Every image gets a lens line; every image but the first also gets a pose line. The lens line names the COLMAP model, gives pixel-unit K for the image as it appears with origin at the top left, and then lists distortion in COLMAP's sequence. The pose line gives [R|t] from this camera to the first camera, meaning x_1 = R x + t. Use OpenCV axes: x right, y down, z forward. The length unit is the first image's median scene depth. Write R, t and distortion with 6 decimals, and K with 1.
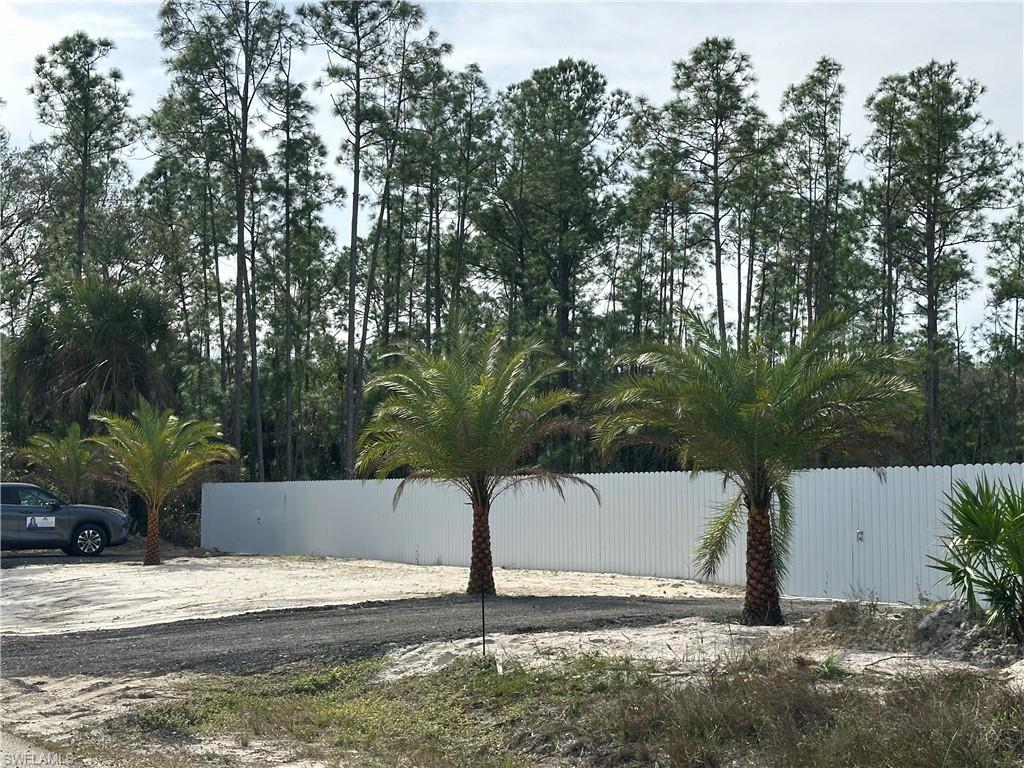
lens RADIAL K [[1816.2, 0, 505.4], [0, 1816.2, 380.9], [0, 0, 1]] dist [0.155073, 0.000000]
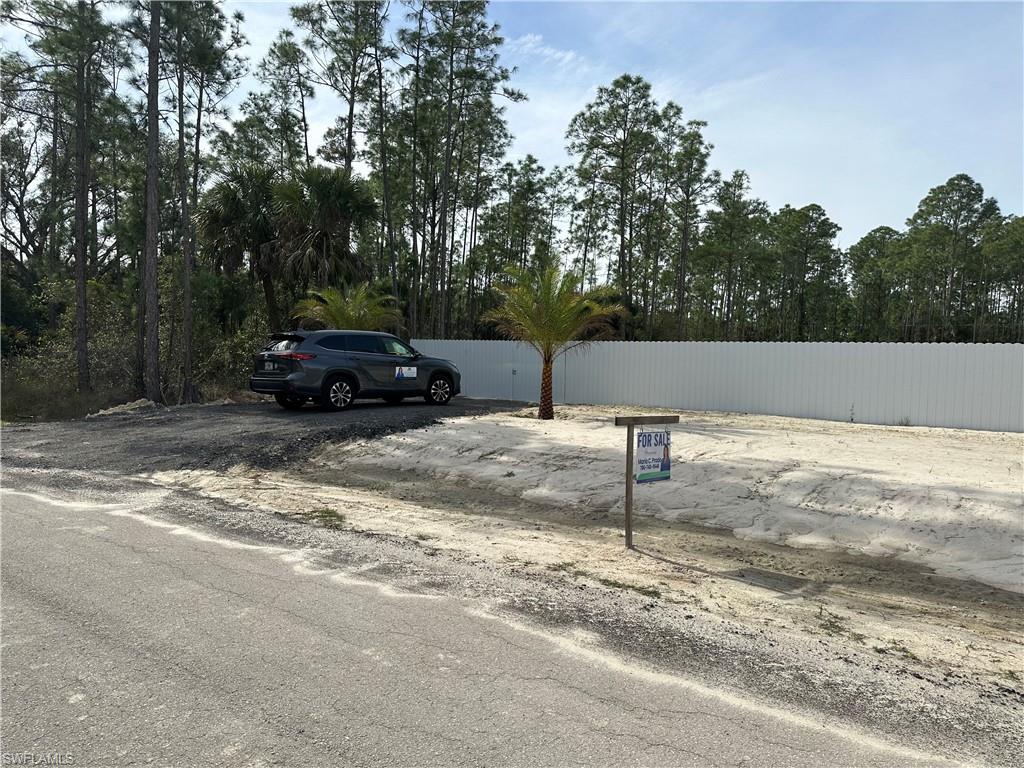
lens RADIAL K [[717.1, 0, 501.8], [0, 717.1, 393.3], [0, 0, 1]] dist [0.028284, -0.040042]
pose [[0.903596, 0.003177, 0.428373, -0.271055], [-0.054330, 0.992748, 0.107239, 0.031964], [-0.424926, -0.120174, 0.897216, 0.456634]]
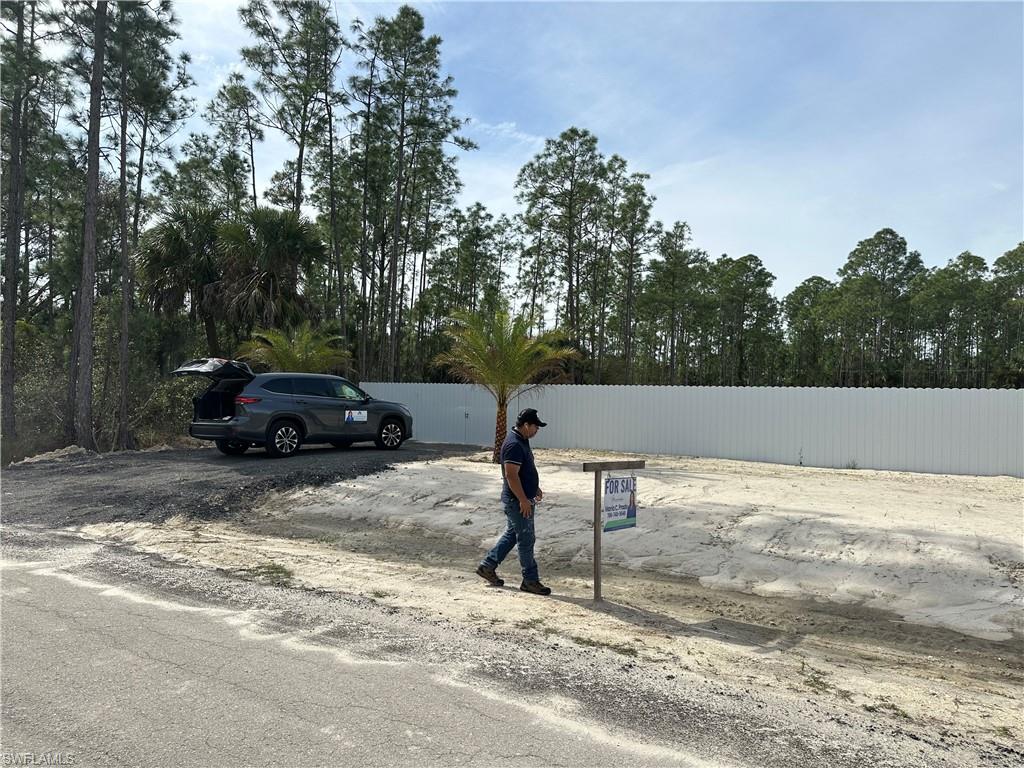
lens RADIAL K [[717.1, 0, 504.2], [0, 717.1, 392.8], [0, 0, 1]] dist [0.028284, -0.040042]
pose [[0.868084, 0.030780, 0.495463, -0.271242], [-0.059045, 0.997393, 0.041489, 0.032244], [-0.492894, -0.065271, 0.867638, 0.461166]]
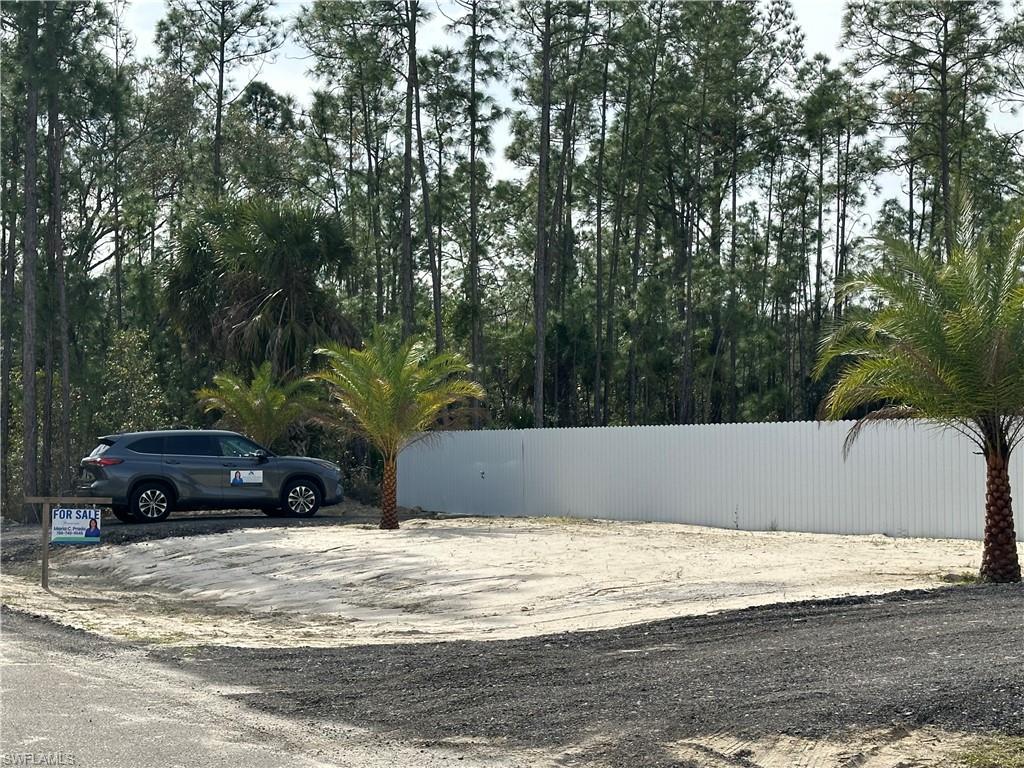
lens RADIAL K [[1816.2, 0, 519.4], [0, 1816.2, 376.5], [0, 0, 1]] dist [0.155073, 0.000000]
pose [[0.999991, -0.002685, 0.003410, -0.095564], [0.002606, 0.999732, 0.022989, 0.008975], [-0.003470, -0.022980, 0.999730, 0.123288]]
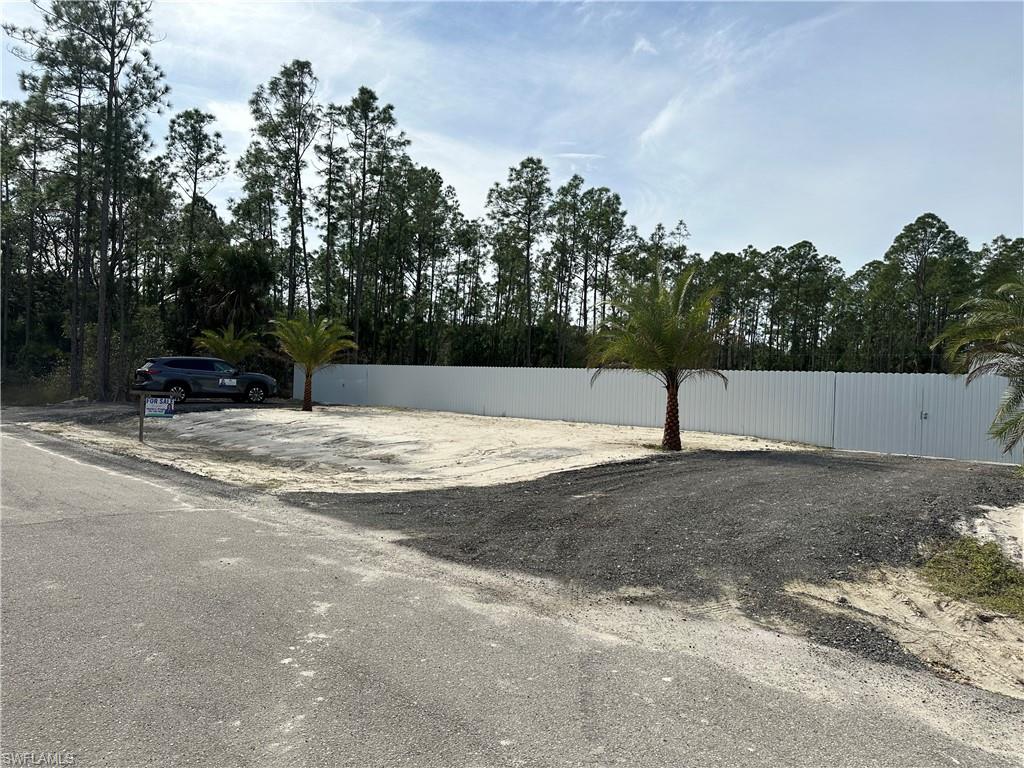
lens RADIAL K [[717.1, 0, 523.7], [0, 717.1, 393.1], [0, 0, 1]] dist [0.028284, -0.040042]
pose [[0.948280, 0.028658, 0.316138, -0.148879], [-0.056363, 0.995292, 0.078842, 0.014754], [-0.312390, -0.092583, 0.945432, 0.217536]]
